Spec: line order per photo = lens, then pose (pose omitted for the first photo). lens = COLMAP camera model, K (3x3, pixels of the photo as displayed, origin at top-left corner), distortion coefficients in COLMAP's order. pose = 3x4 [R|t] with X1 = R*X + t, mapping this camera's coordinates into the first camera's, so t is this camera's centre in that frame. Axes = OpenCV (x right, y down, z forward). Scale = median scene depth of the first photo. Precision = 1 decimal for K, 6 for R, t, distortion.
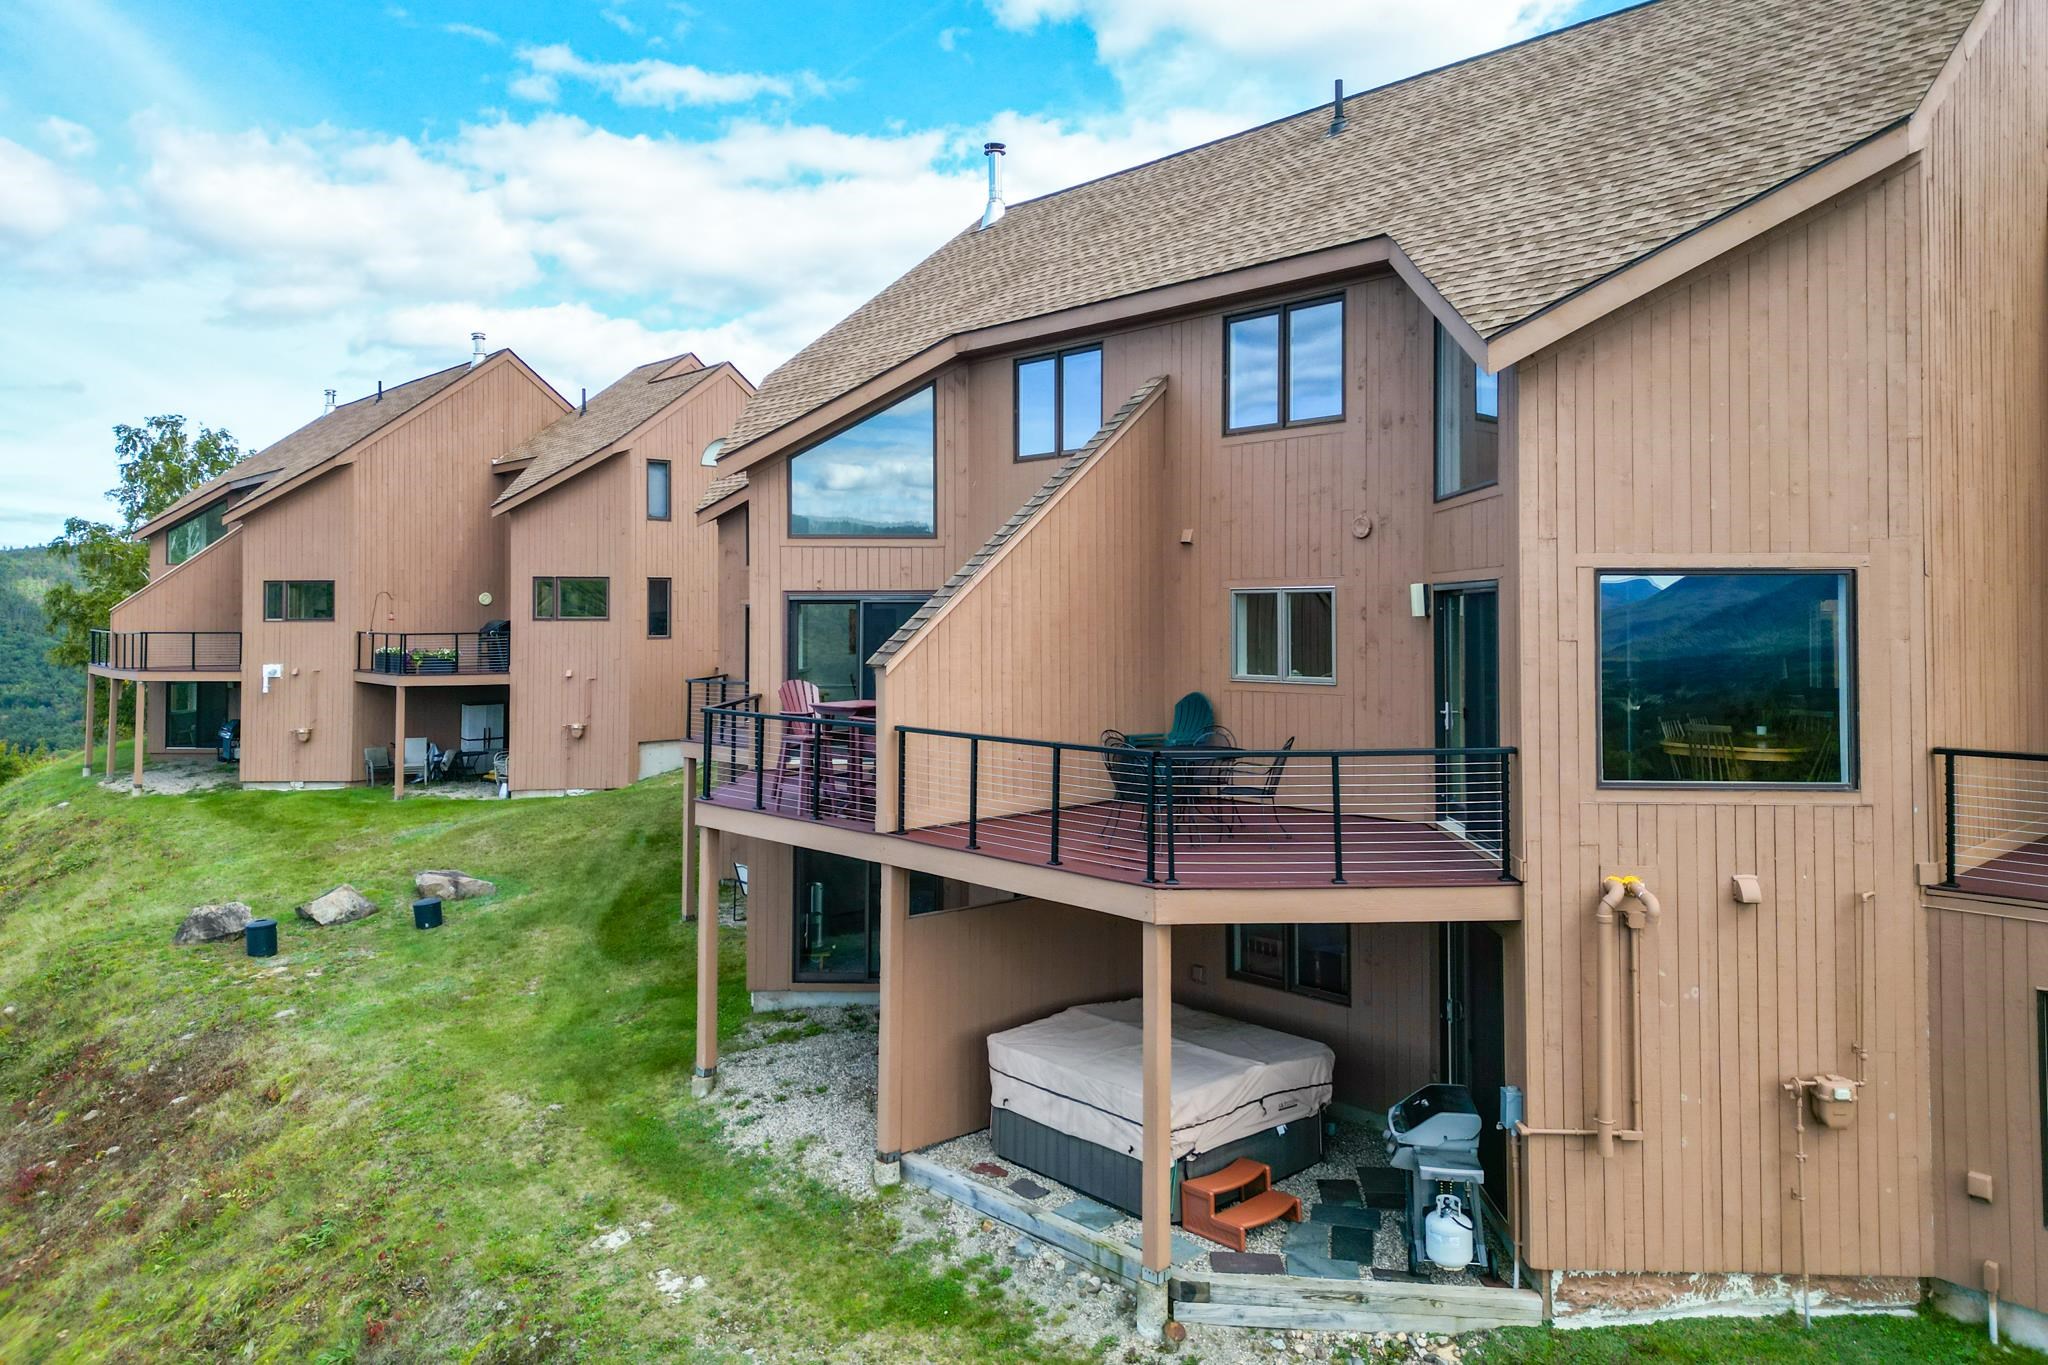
lens RADIAL K [[1415.9, 0, 1019.4], [0, 1415.9, 623.3], [0, 0, 1]] dist [0.089985, -0.091993]
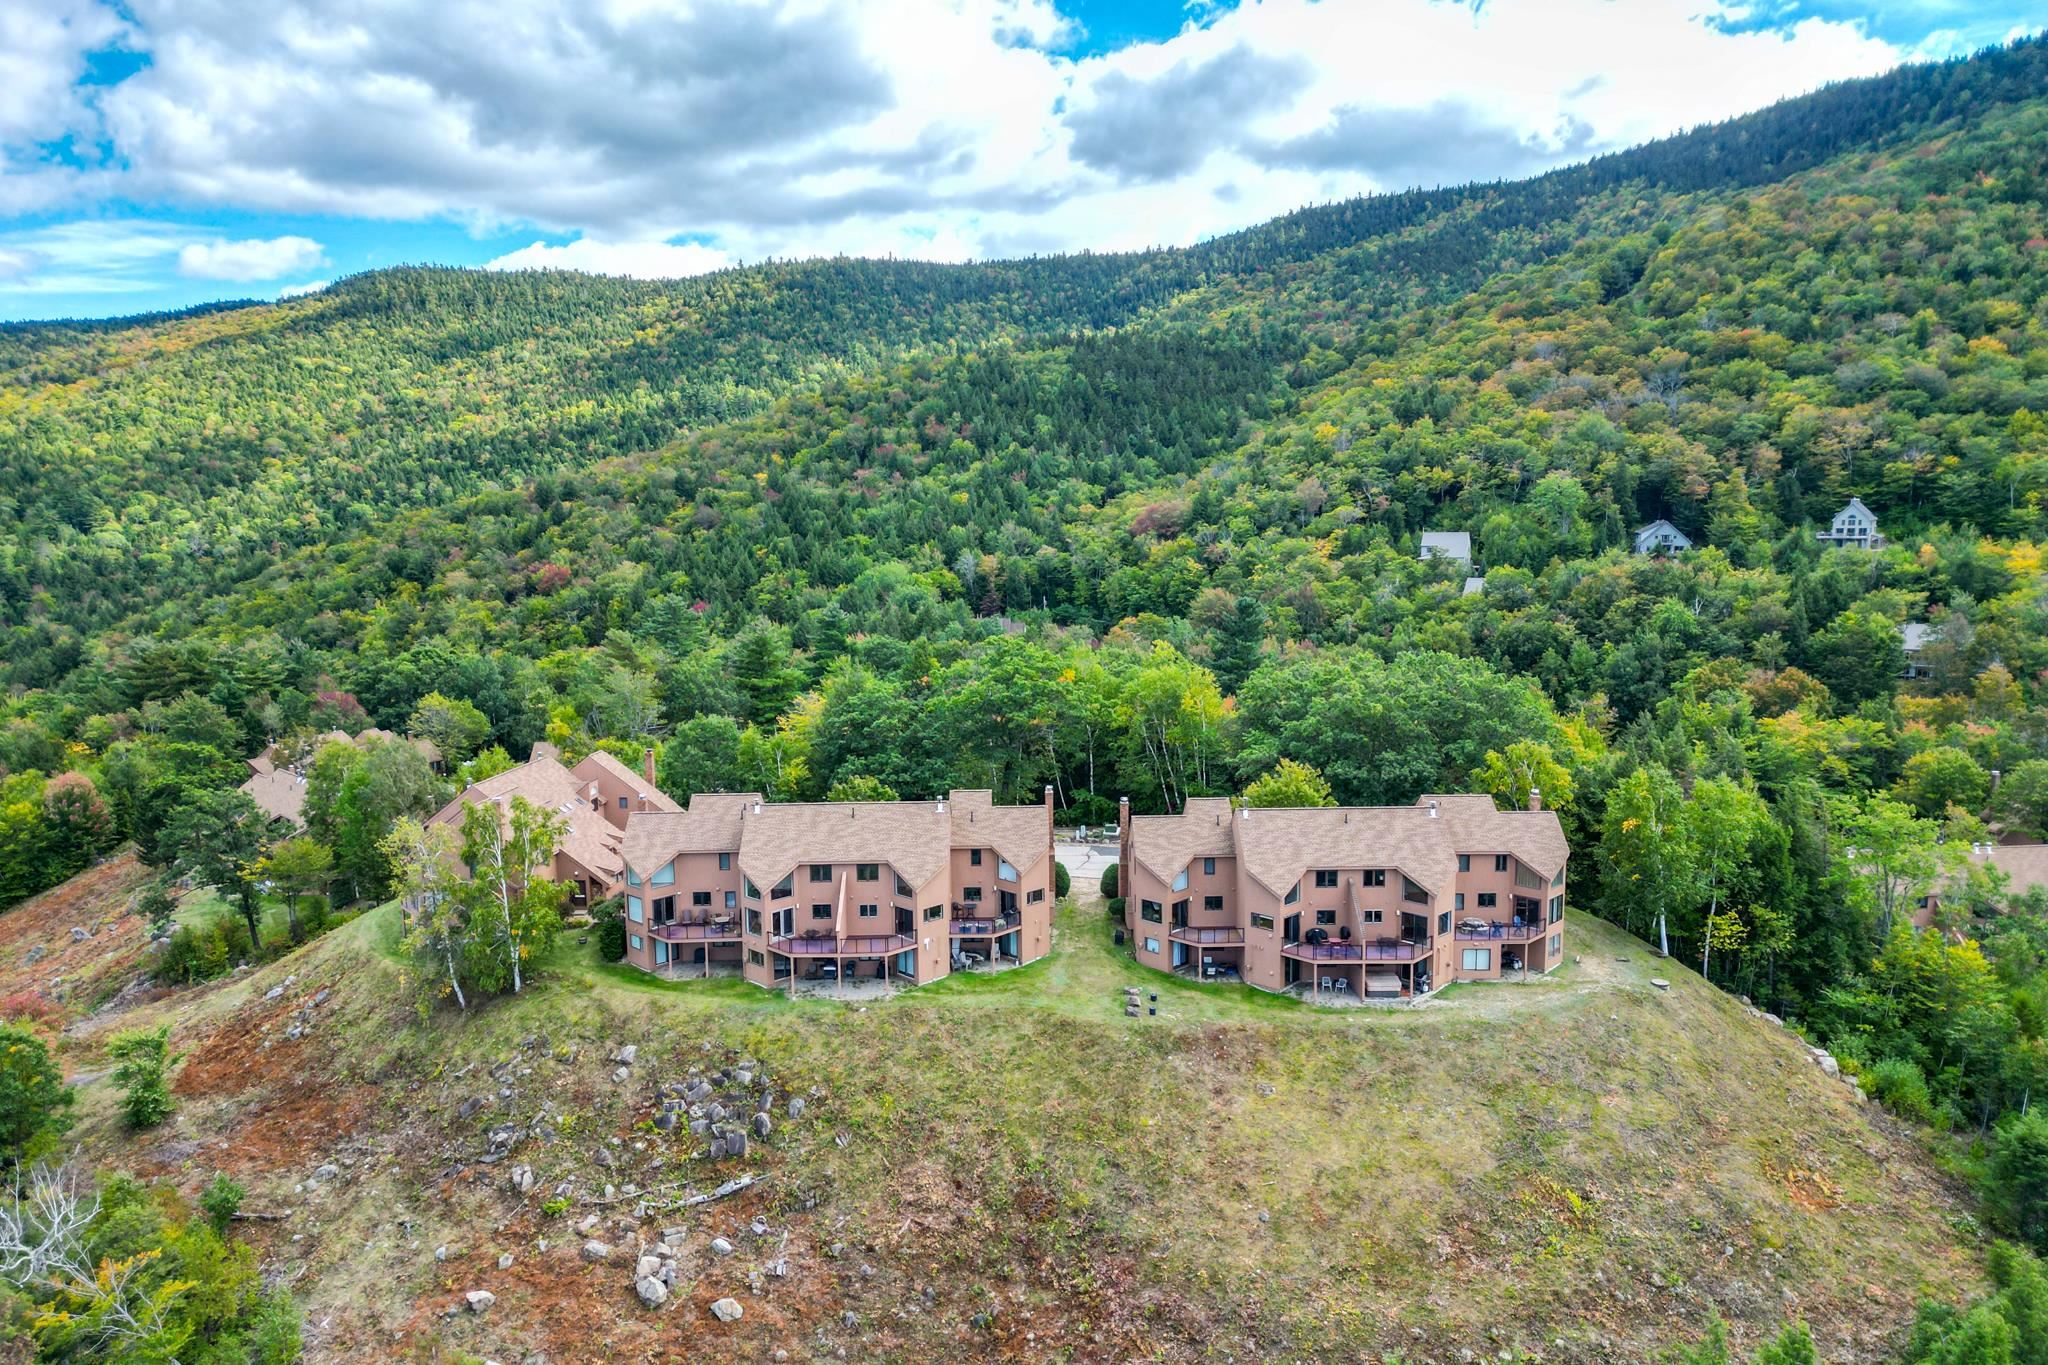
lens RADIAL K [[1424.4, 0, 1018.8], [0, 1424.4, 705.7], [0, 0, 1]] dist [0.092974, -0.093478]
pose [[0.673992, -0.113435, 0.729978, -6.404787], [0.012894, 0.989796, 0.141904, -2.170566], [-0.738626, -0.086230, 0.668577, -2.470124]]
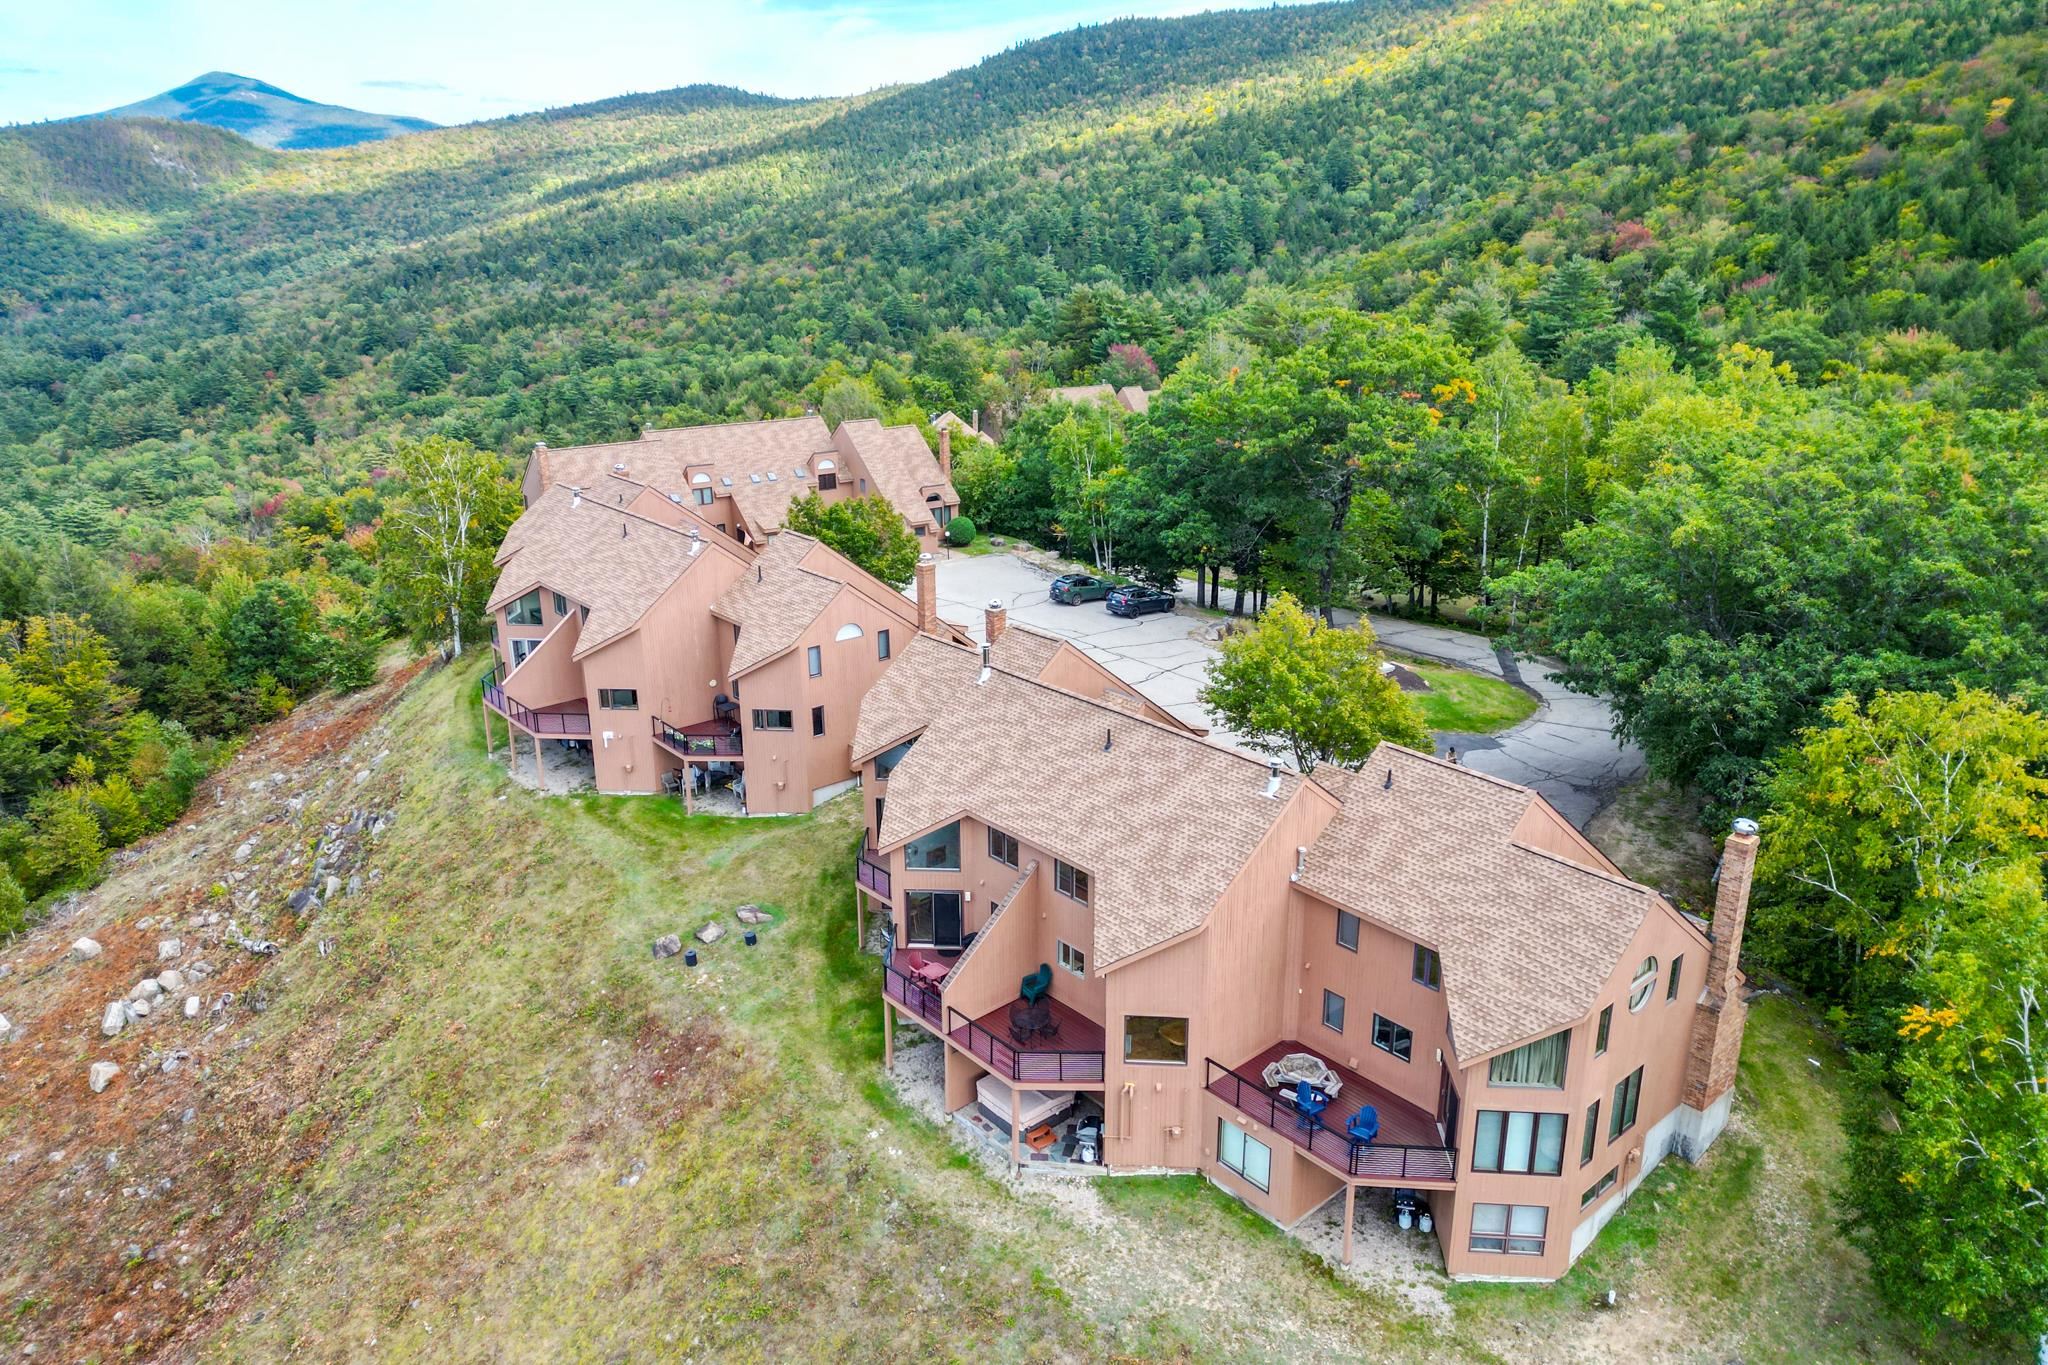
lens RADIAL K [[1424.4, 0, 1018.8], [0, 1424.4, 705.7], [0, 0, 1]] dist [0.092974, -0.093478]
pose [[0.999353, 0.005864, -0.035493, 0.192776], [0.006604, 0.939953, 0.341241, -1.710263], [0.035363, -0.341254, 0.939306, -1.892447]]
